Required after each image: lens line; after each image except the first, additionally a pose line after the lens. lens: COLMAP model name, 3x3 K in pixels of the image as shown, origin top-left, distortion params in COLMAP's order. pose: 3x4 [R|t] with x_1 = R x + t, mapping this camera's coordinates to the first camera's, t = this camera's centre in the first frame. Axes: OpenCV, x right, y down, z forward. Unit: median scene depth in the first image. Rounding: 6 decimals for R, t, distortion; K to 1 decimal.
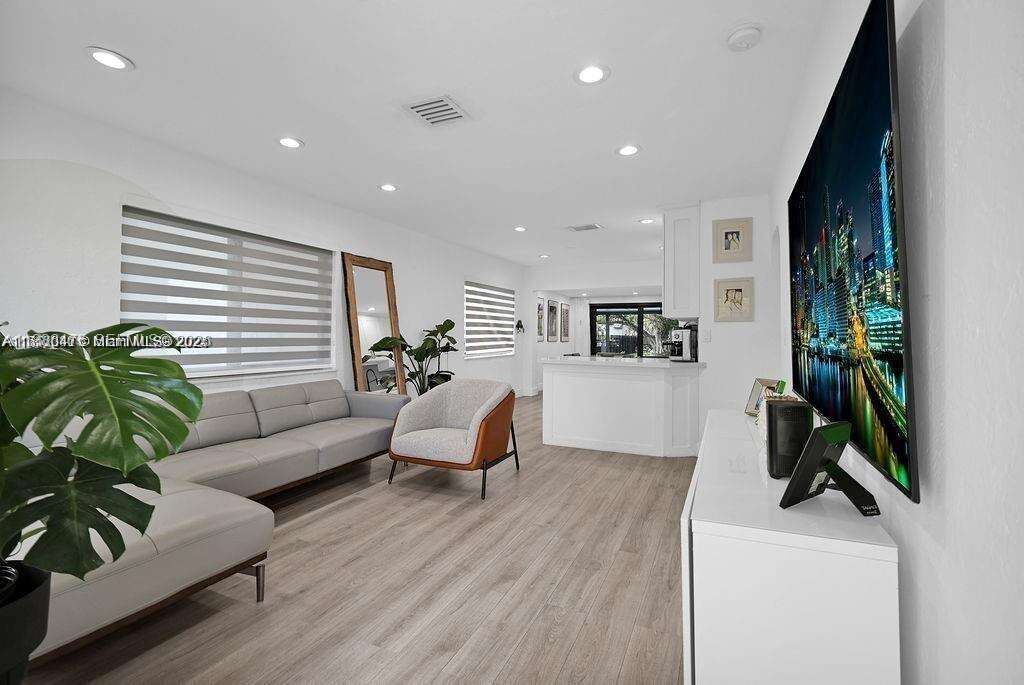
lens RADIAL K [[460.4, 0, 505.5], [0, 460.4, 339.4], [0, 0, 1]] dist [-0.000345, 0.000020]
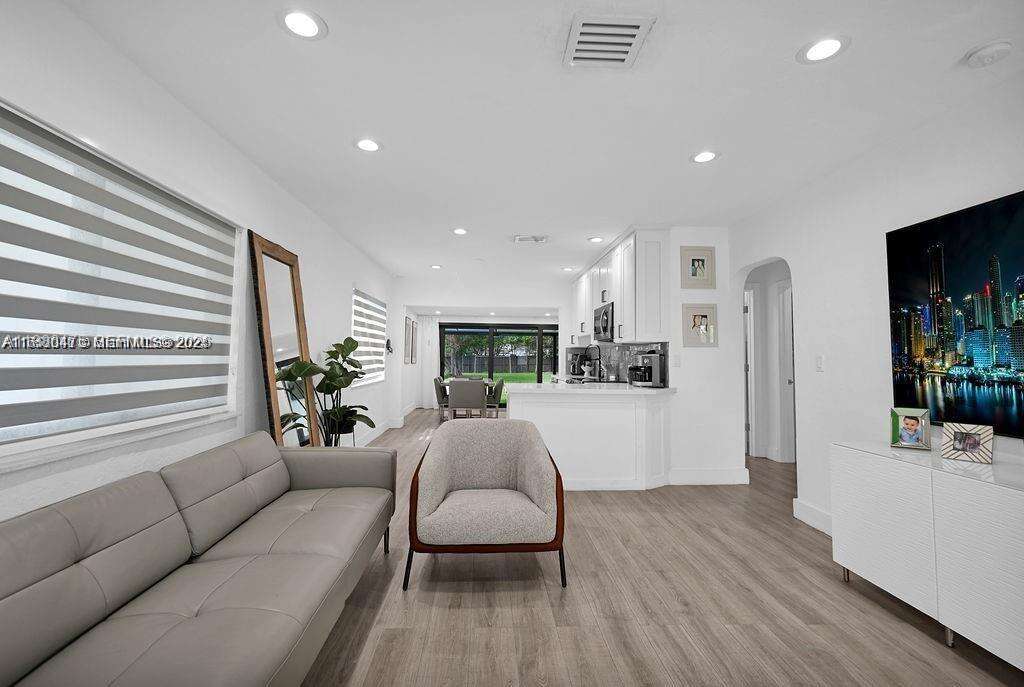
lens RADIAL K [[466.3, 0, 502.3], [0, 466.3, 340.4], [0, 0, 1]] dist [-0.001212, -0.000252]
pose [[0.887038, 0.019555, 0.461282, -0.362395], [-0.001396, 0.999212, -0.039674, -0.010992], [-0.461694, 0.034548, 0.886366, 0.280688]]
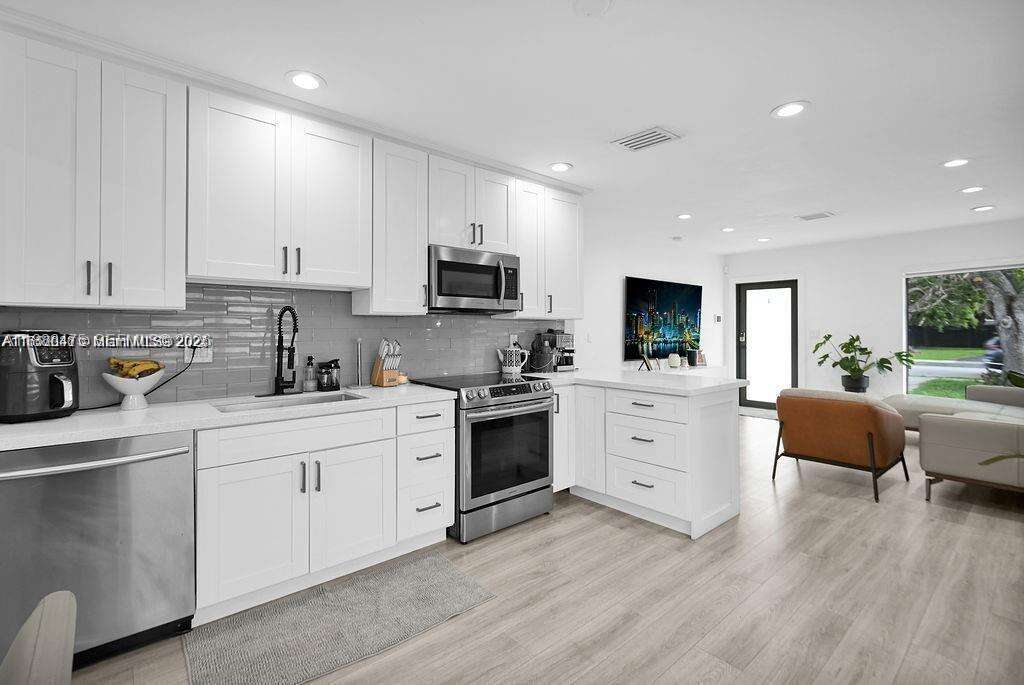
lens RADIAL K [[469.8, 0, 510.3], [0, 469.8, 324.7], [0, 0, 1]] dist [0.000484, -0.000210]
pose [[-0.915084, -0.002448, 0.403257, 0.121010], [-0.002793, 0.999996, -0.000268, -0.038608], [-0.403255, -0.001371, -0.915087, 1.937233]]
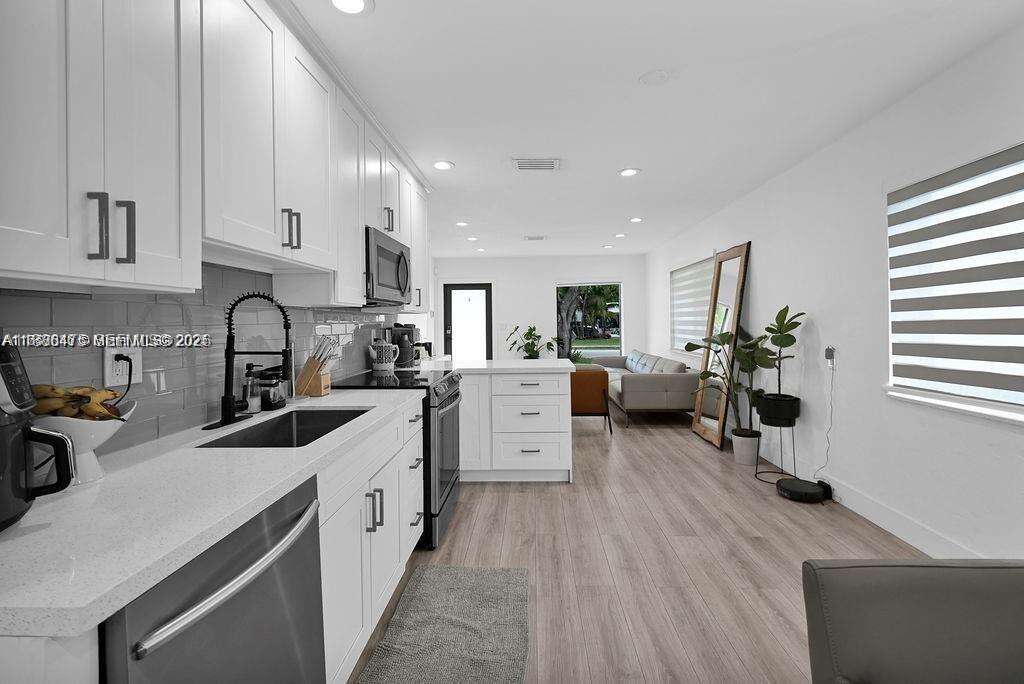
lens RADIAL K [[468.4, 0, 512.6], [0, 468.4, 320.6], [0, 0, 1]] dist [0.000894, 0.000141]
pose [[-0.920526, 0.004105, -0.390660, 0.571001], [0.004416, 0.999990, 0.000103, -0.035238], [0.390656, -0.001630, -0.920535, 1.974760]]
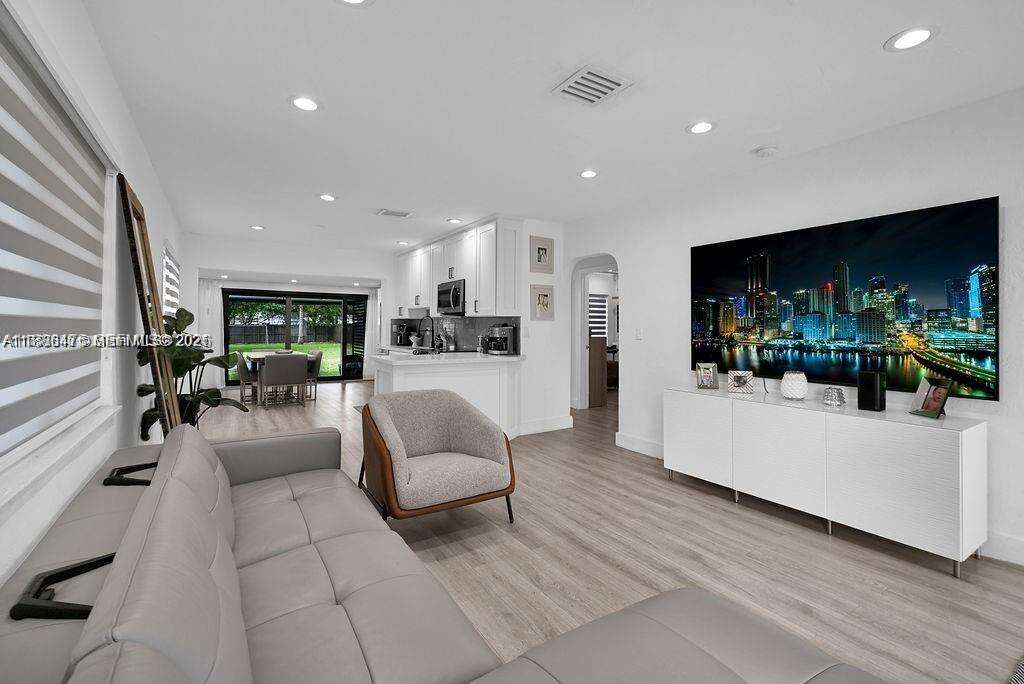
lens RADIAL K [[462.9, 0, 510.3], [0, 462.9, 332.0], [0, 0, 1]] dist [-0.001360, -0.000080]
pose [[0.536777, -0.011152, 0.843650, -0.594809], [0.003707, 0.999934, 0.010860, -0.021402], [-0.843716, -0.002702, 0.536783, 0.394057]]
